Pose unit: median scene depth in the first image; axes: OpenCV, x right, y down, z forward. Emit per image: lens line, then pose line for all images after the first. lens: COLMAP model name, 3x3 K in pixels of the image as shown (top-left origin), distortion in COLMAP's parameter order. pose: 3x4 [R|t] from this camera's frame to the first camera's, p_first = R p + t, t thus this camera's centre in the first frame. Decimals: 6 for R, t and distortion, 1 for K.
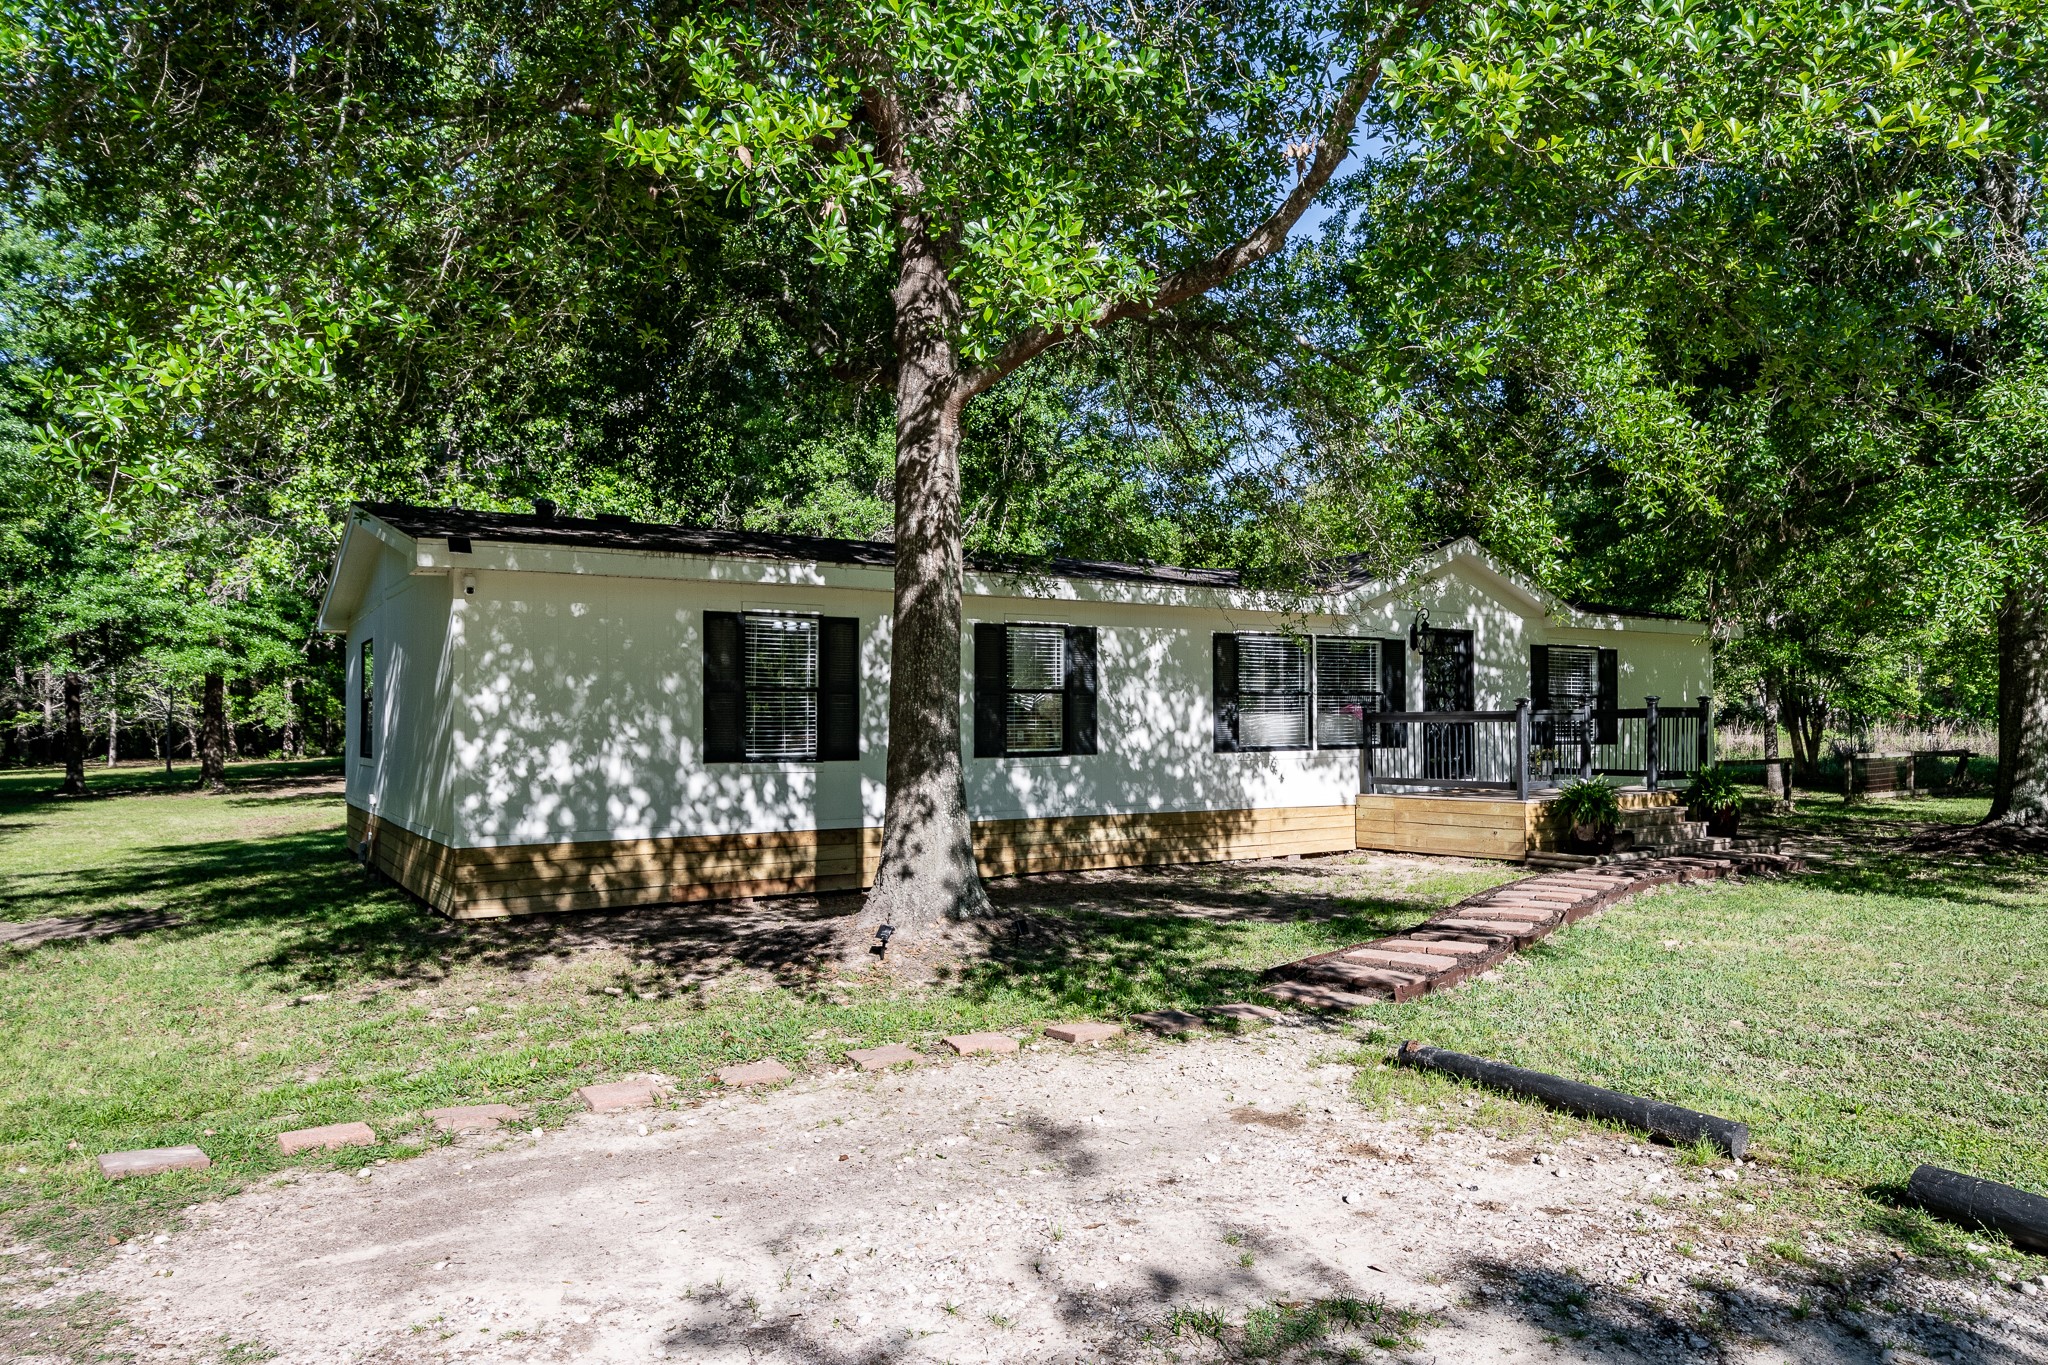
lens RADIAL K [[1216.8, 0, 1048.2], [0, 1216.8, 686.9], [0, 0, 1]] dist [0.000414, -0.000123]
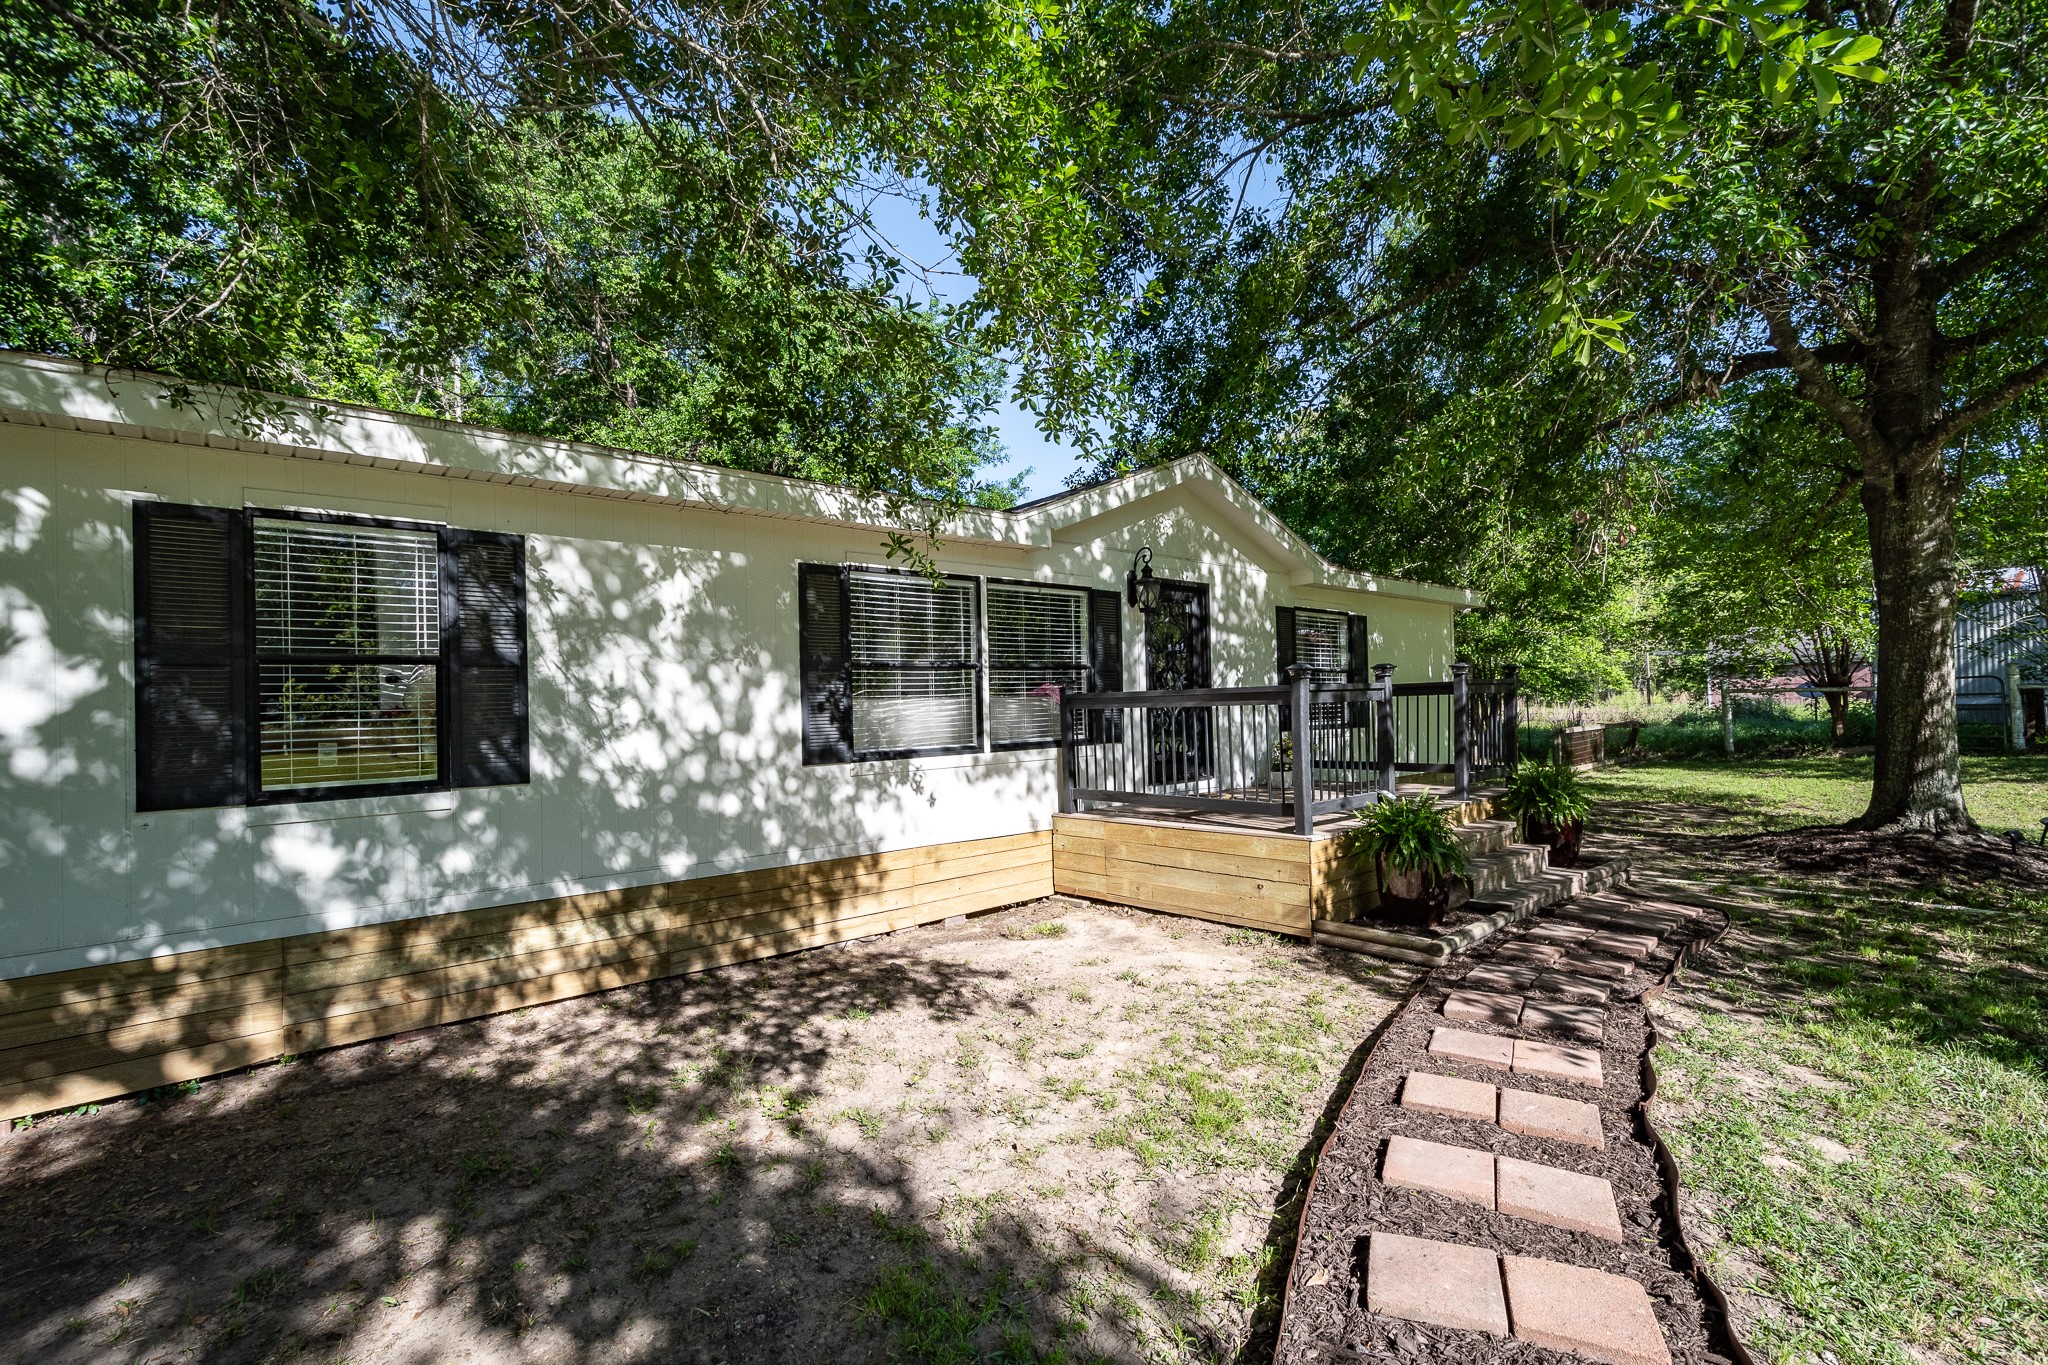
lens RADIAL K [[852.3, 0, 1024.0], [0, 852.3, 682.5], [0, 0, 1]] dist [0.002141, -0.000055]
pose [[0.988736, -0.014639, 0.148951, 0.180317], [0.014093, 0.999890, 0.004723, 0.012853], [-0.149003, -0.002570, 0.988833, 0.571590]]
